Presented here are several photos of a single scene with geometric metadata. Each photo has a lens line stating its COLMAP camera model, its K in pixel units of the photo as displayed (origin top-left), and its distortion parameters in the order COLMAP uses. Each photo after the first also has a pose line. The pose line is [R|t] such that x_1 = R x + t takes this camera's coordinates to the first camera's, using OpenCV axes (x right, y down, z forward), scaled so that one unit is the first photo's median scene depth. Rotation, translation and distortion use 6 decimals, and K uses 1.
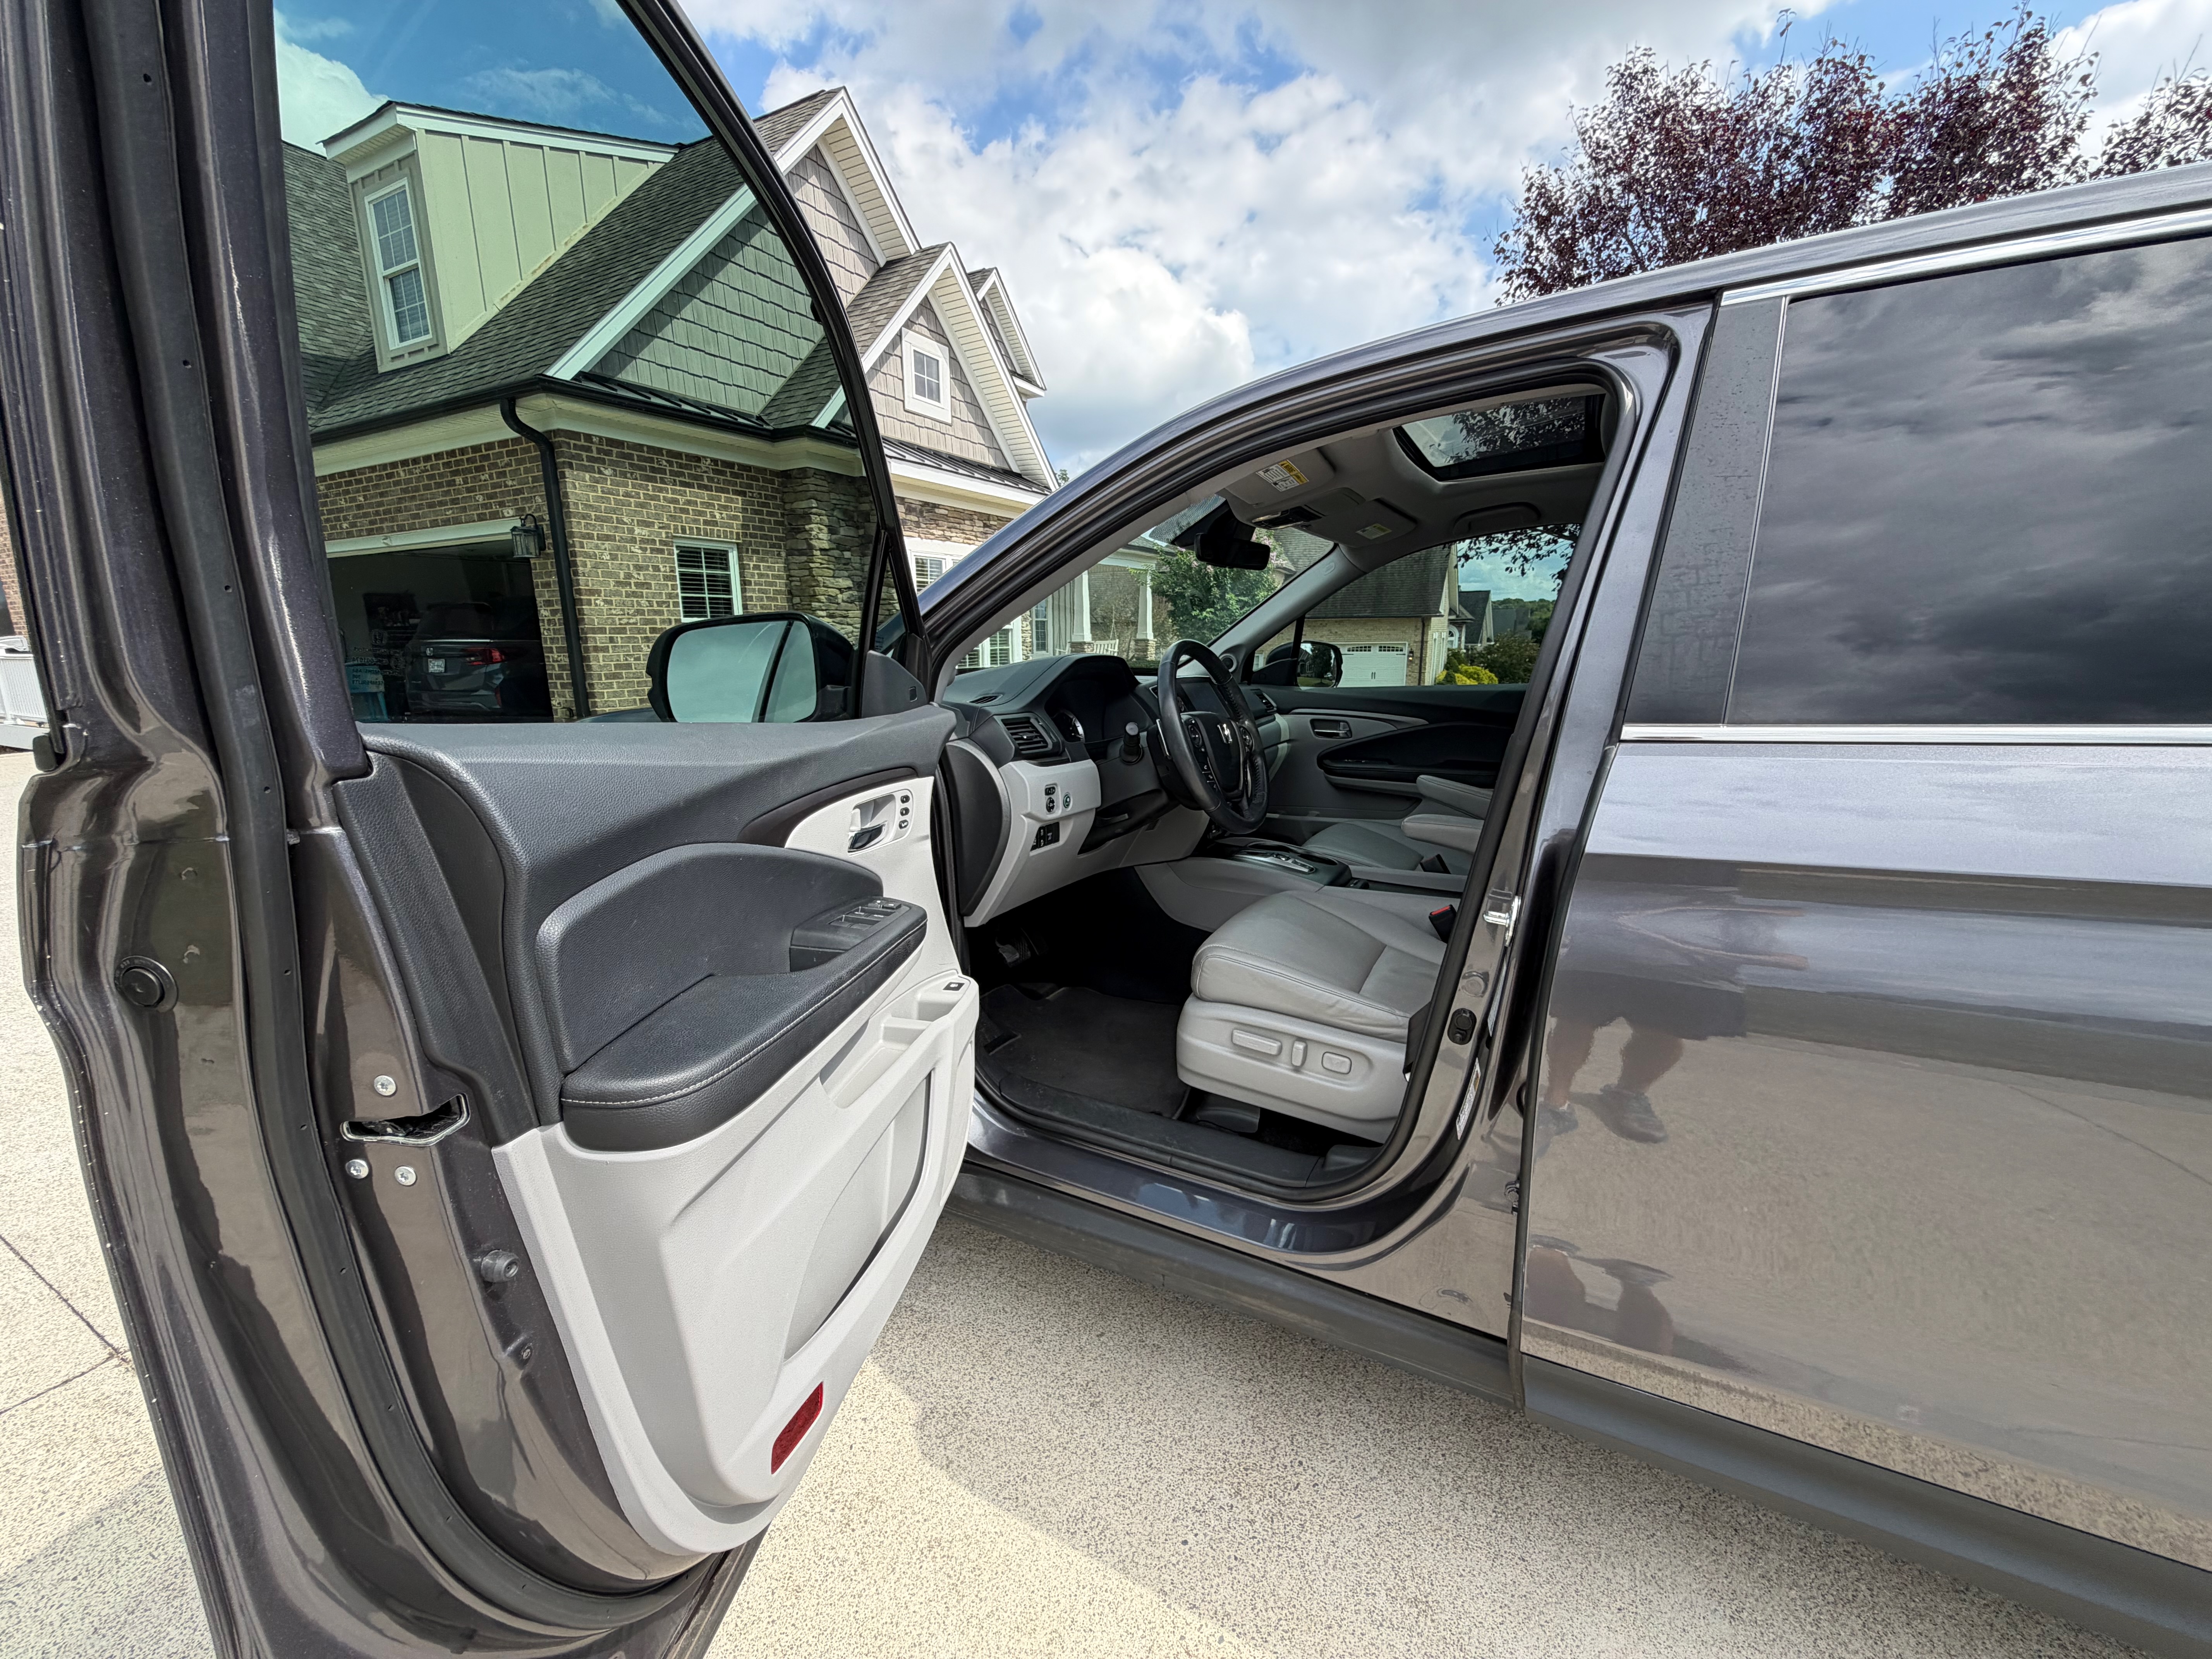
lens RADIAL K [[887.2, 0, 1099.6], [0, 887.2, 828.0], [0, 0, 1]] dist [0.000139, 0.000339]
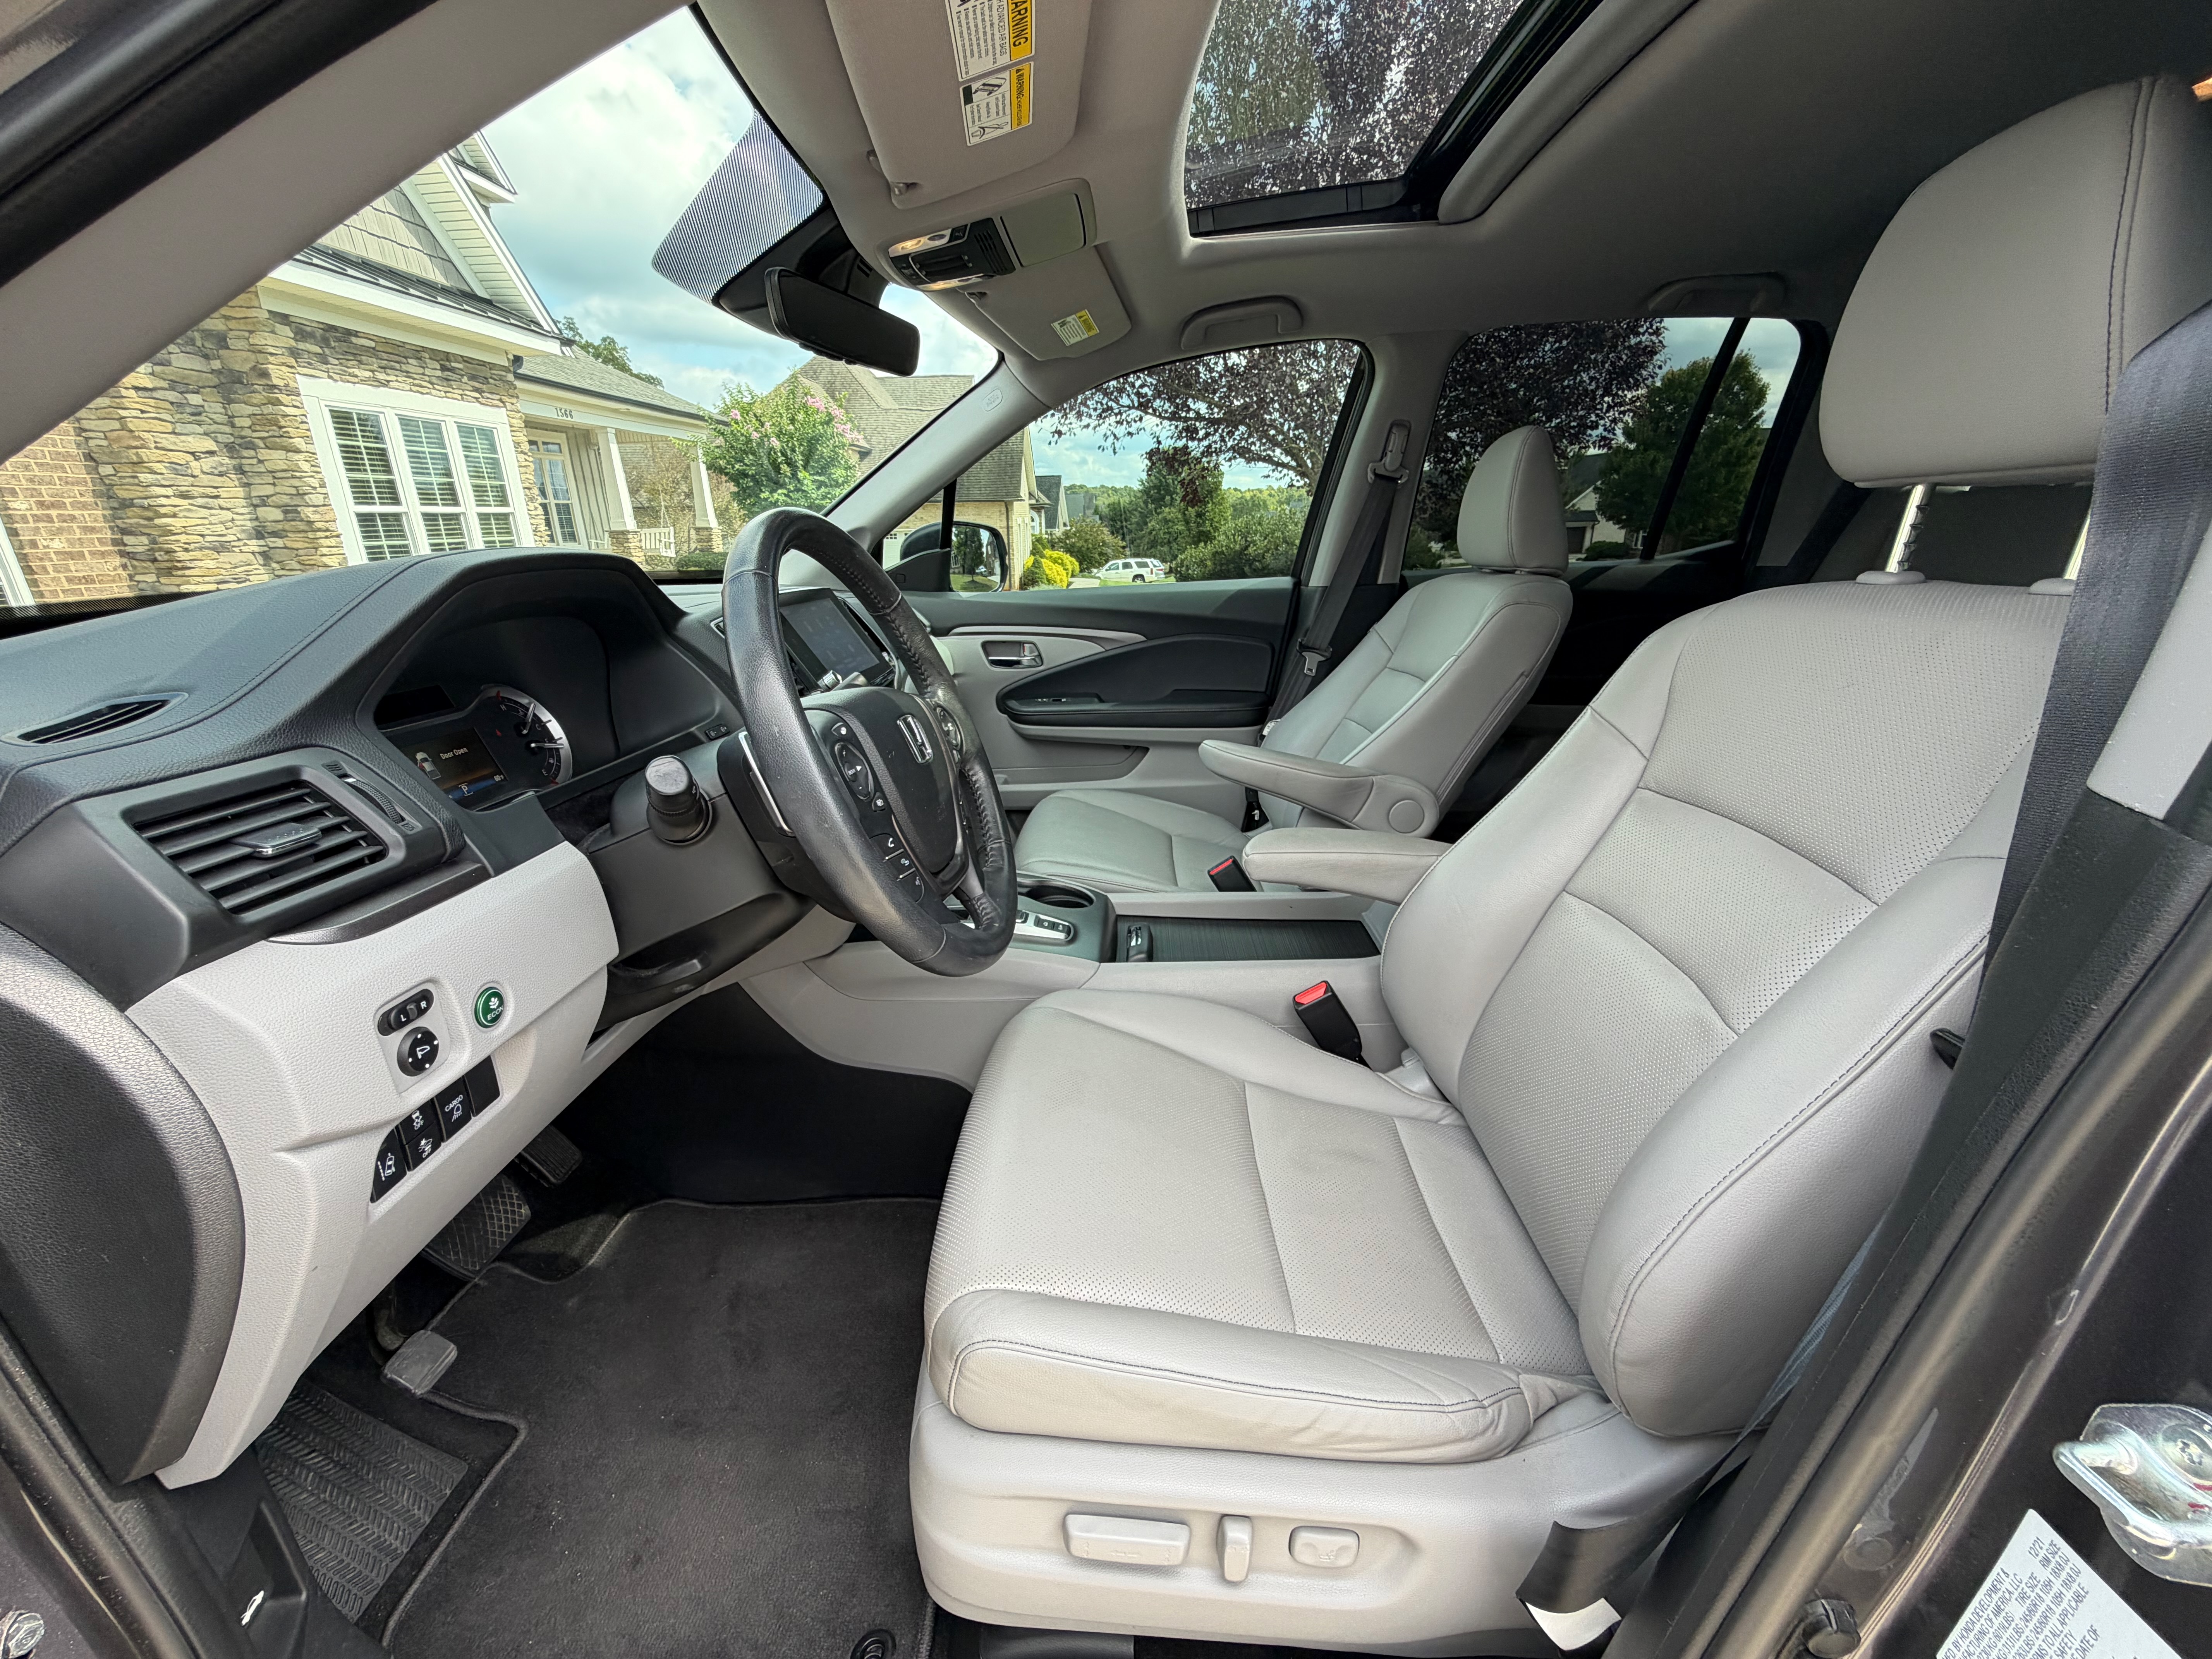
lens RADIAL K [[887.2, 0, 1094.6], [0, 887.2, 824.4], [0, 0, 1]] dist [0.000139, 0.000339]
pose [[0.903800, -0.146375, 0.402144, 0.008591], [0.099440, 0.985798, 0.135330, -0.023132], [-0.416242, -0.082322, 0.905520, 0.116819]]
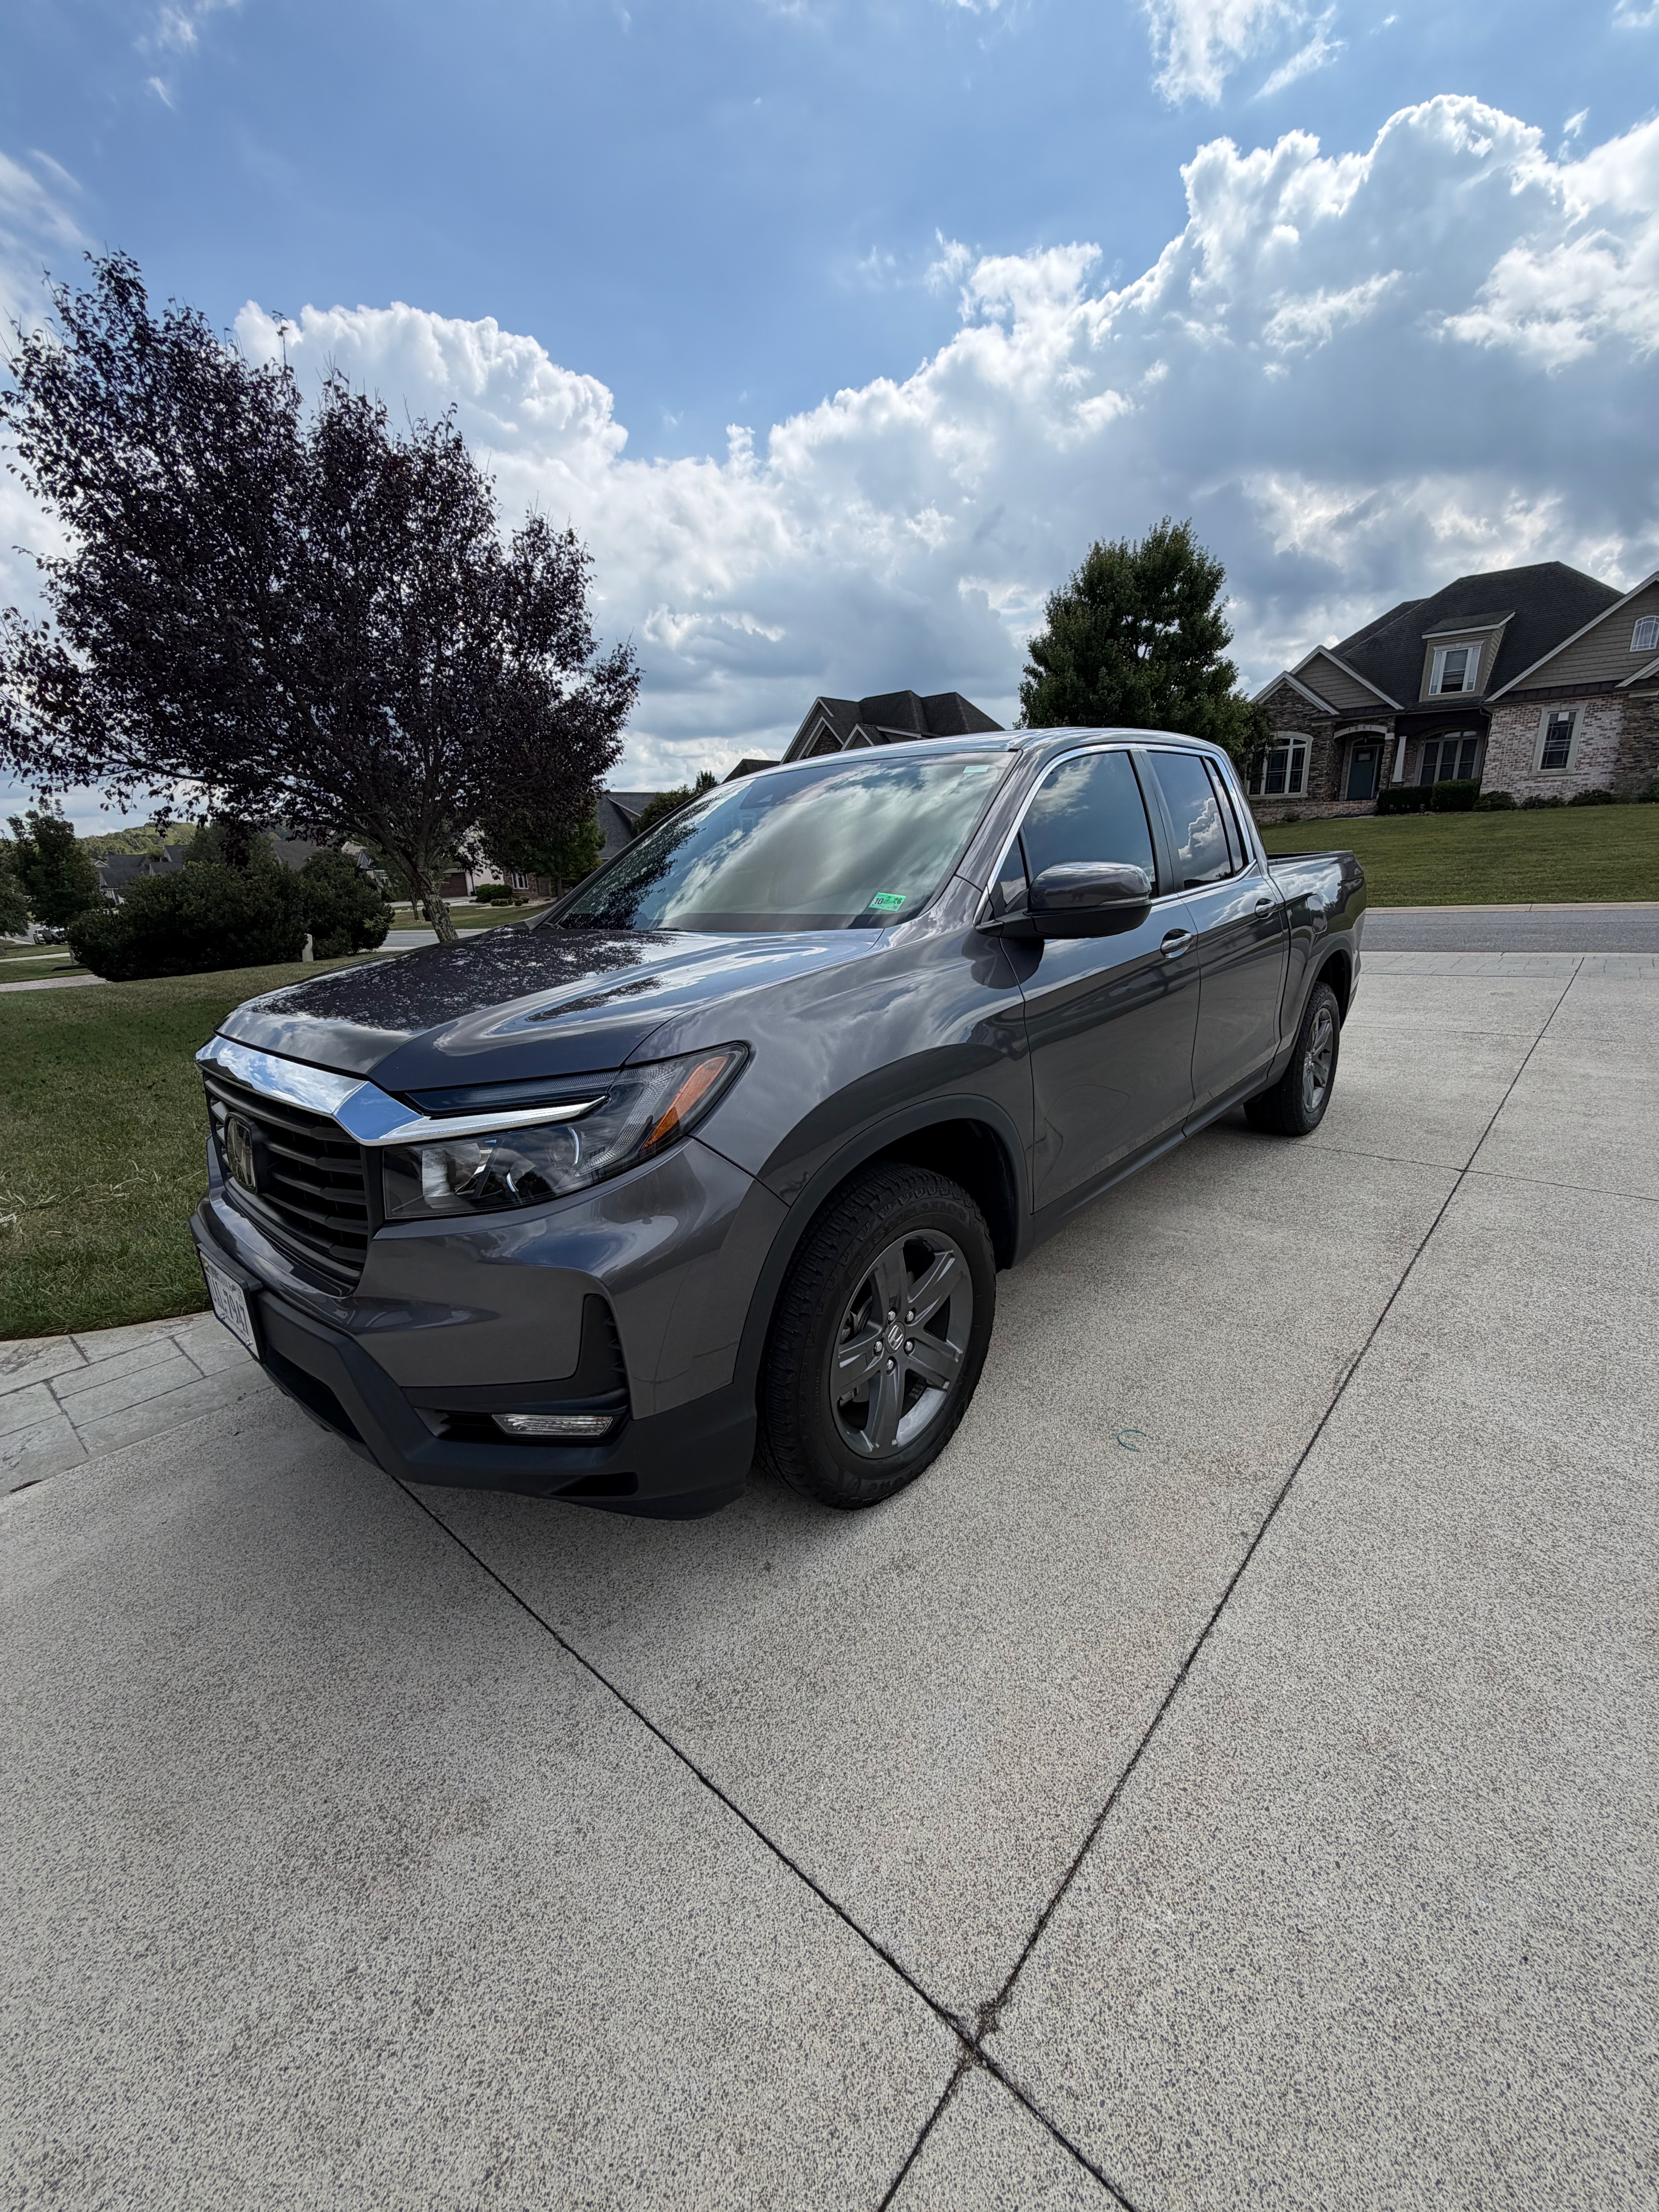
lens RADIAL K [[887.2, 0, 827.4], [0, 887.2, 1095.6], [0, 0, 1]] dist [0.000139, 0.000339]
pose [[0.239585, -0.266889, 0.933472, -0.303423], [0.238067, 0.948270, 0.210018, -0.043713], [-0.941235, 0.171912, 0.290729, 0.156048]]
